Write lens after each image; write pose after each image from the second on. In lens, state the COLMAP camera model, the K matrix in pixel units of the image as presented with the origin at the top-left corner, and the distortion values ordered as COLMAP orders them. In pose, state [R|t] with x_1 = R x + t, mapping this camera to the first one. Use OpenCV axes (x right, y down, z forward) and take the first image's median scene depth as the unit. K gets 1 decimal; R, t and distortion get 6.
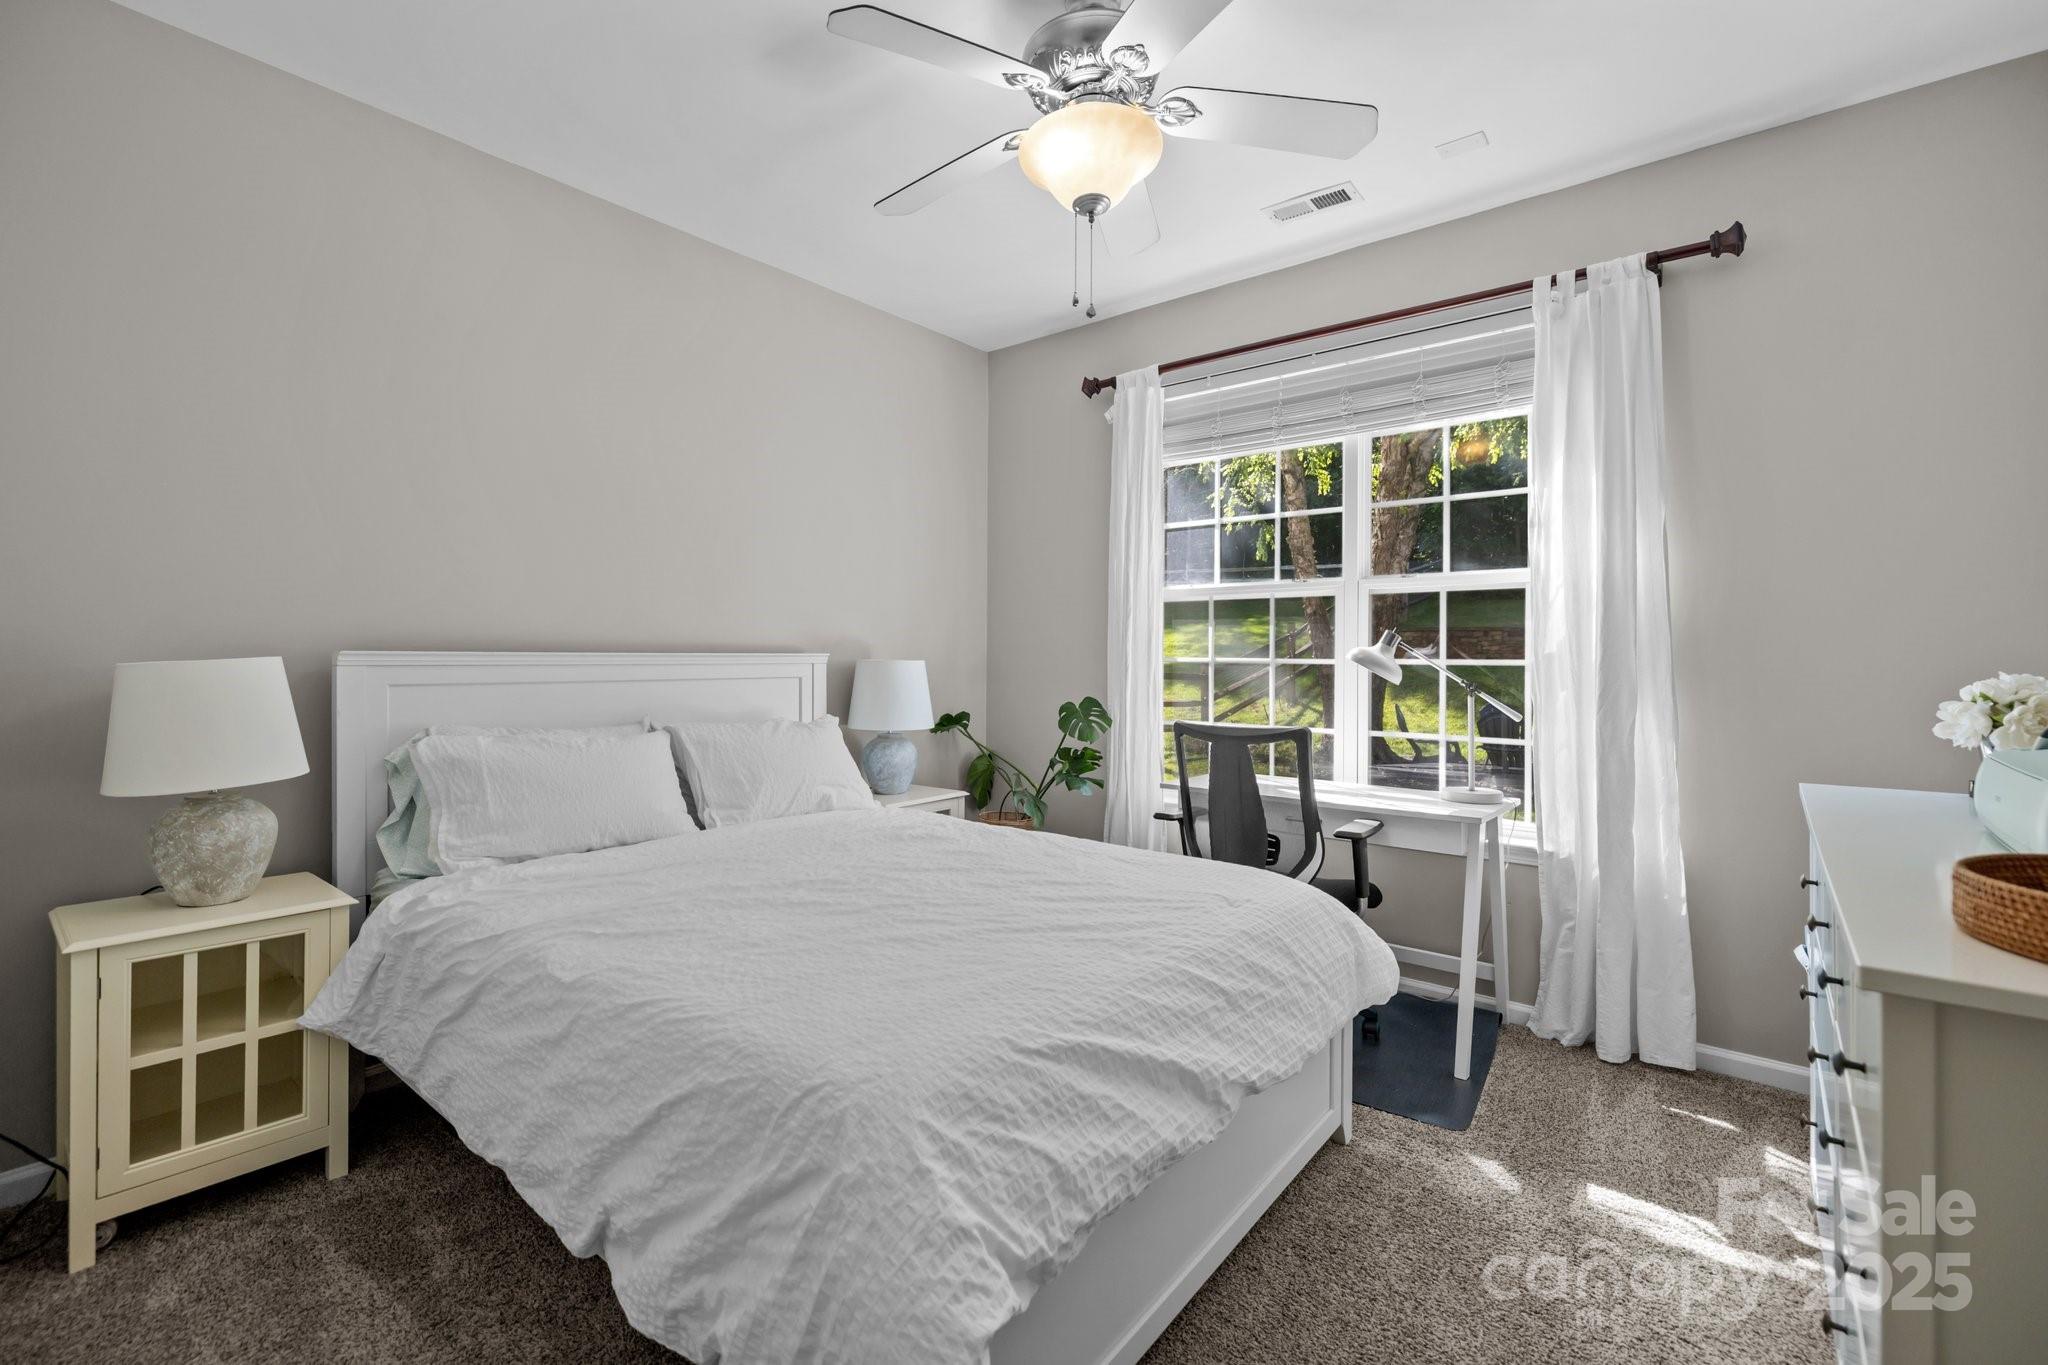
lens RADIAL K [[872.8, 0, 1022.5], [0, 872.8, 668.6], [0, 0, 1]] dist [-0.003895, -0.000376]
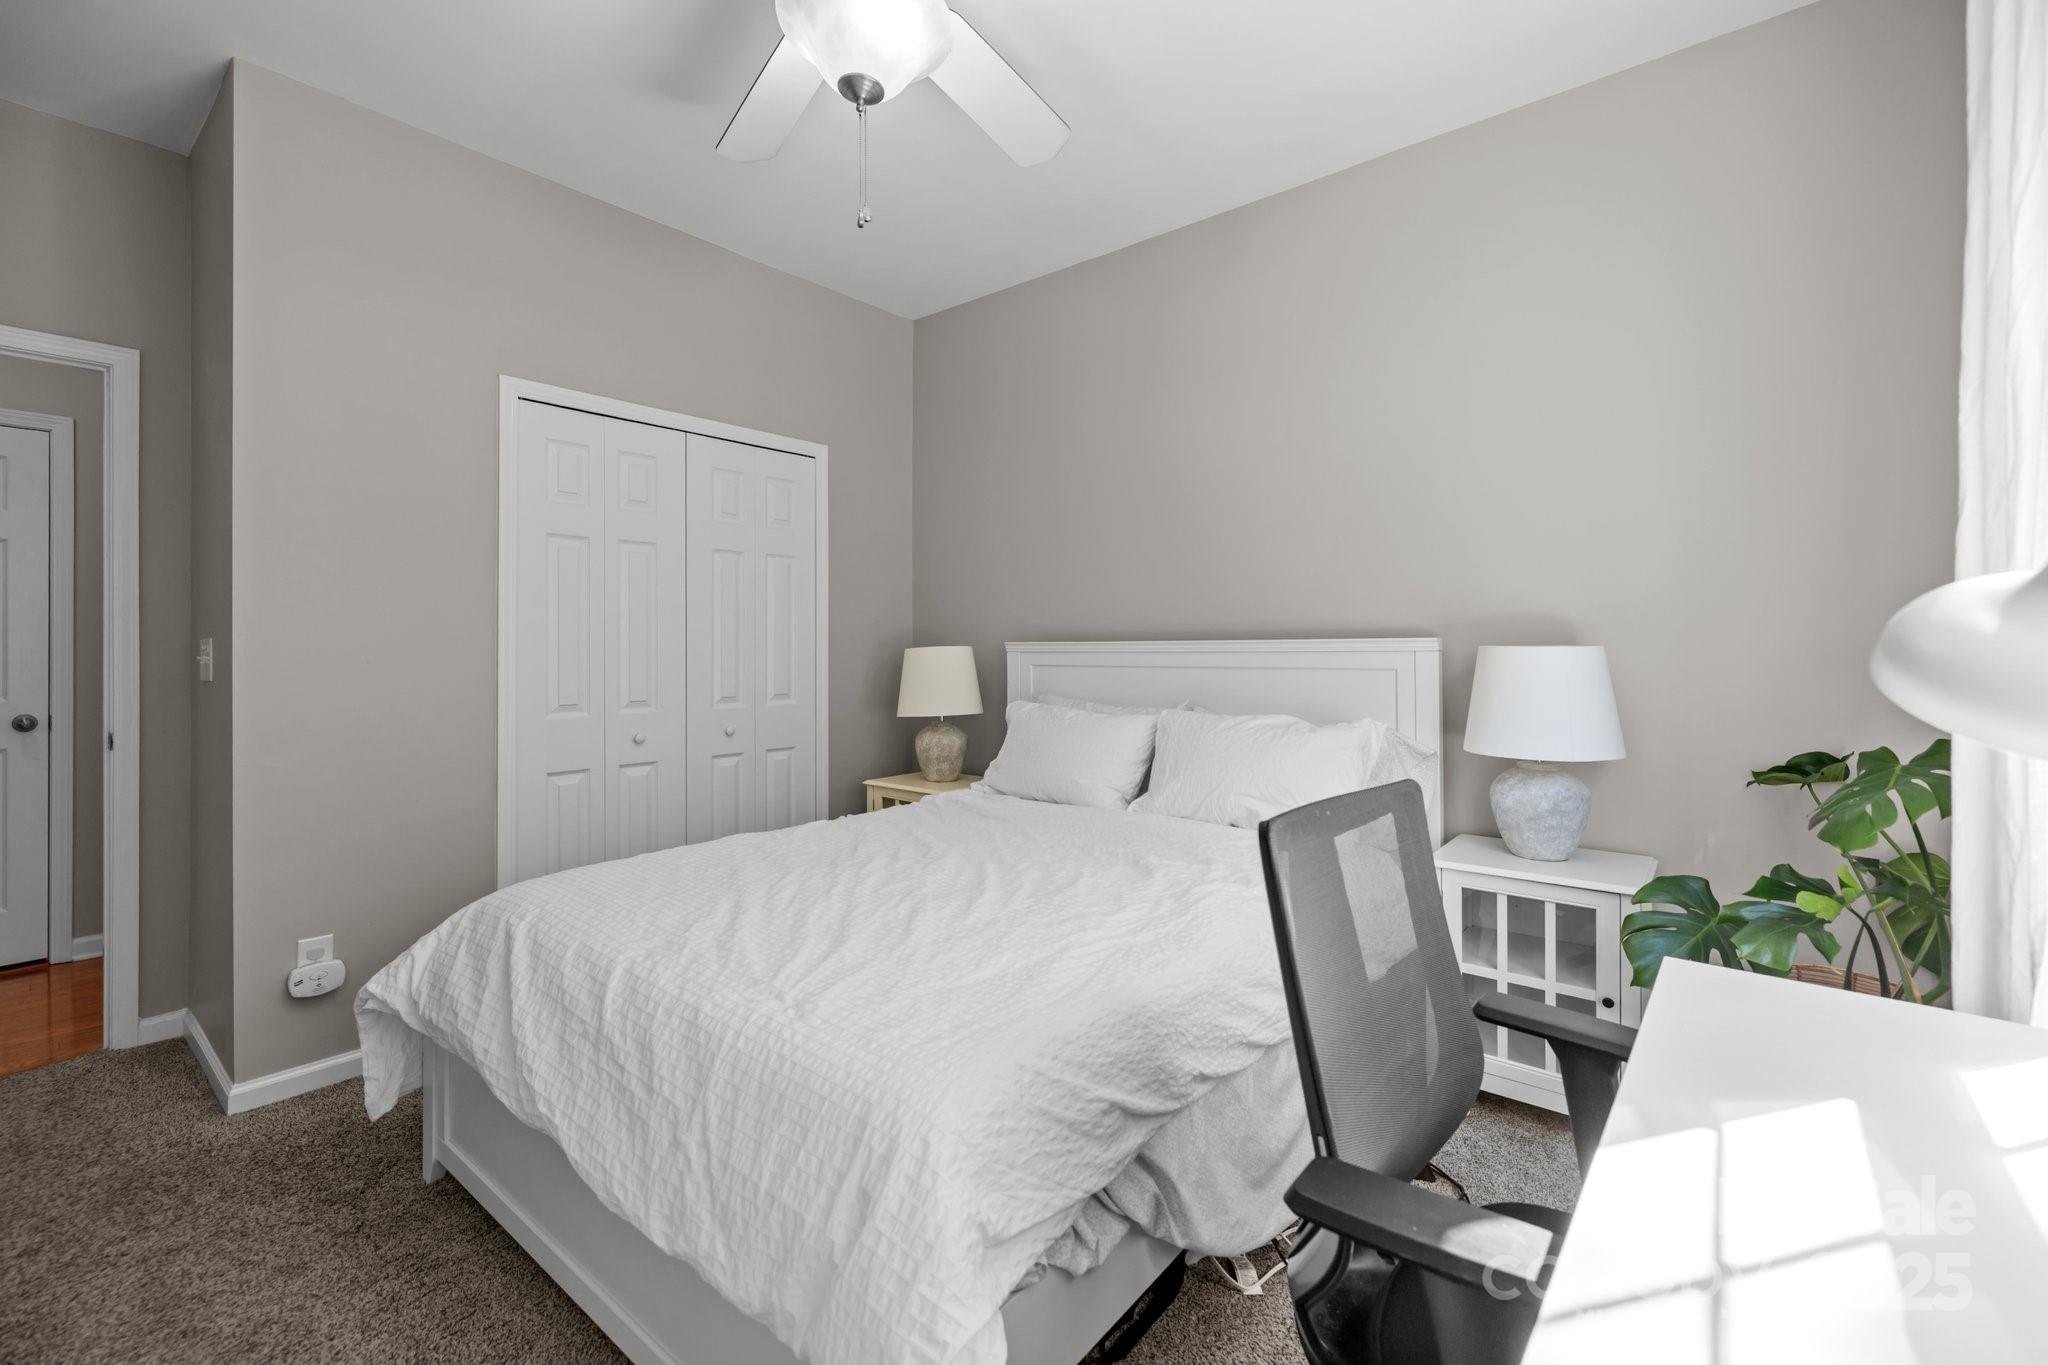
lens RADIAL K [[872.8, 0, 1019.7], [0, 872.8, 649.3], [0, 0, 1]] dist [-0.003895, -0.000376]
pose [[-0.001336, -0.003801, -0.999992, 0.262767], [-0.009243, 0.999950, -0.003788, -0.000897], [0.999956, 0.009238, -0.001371, 0.336201]]
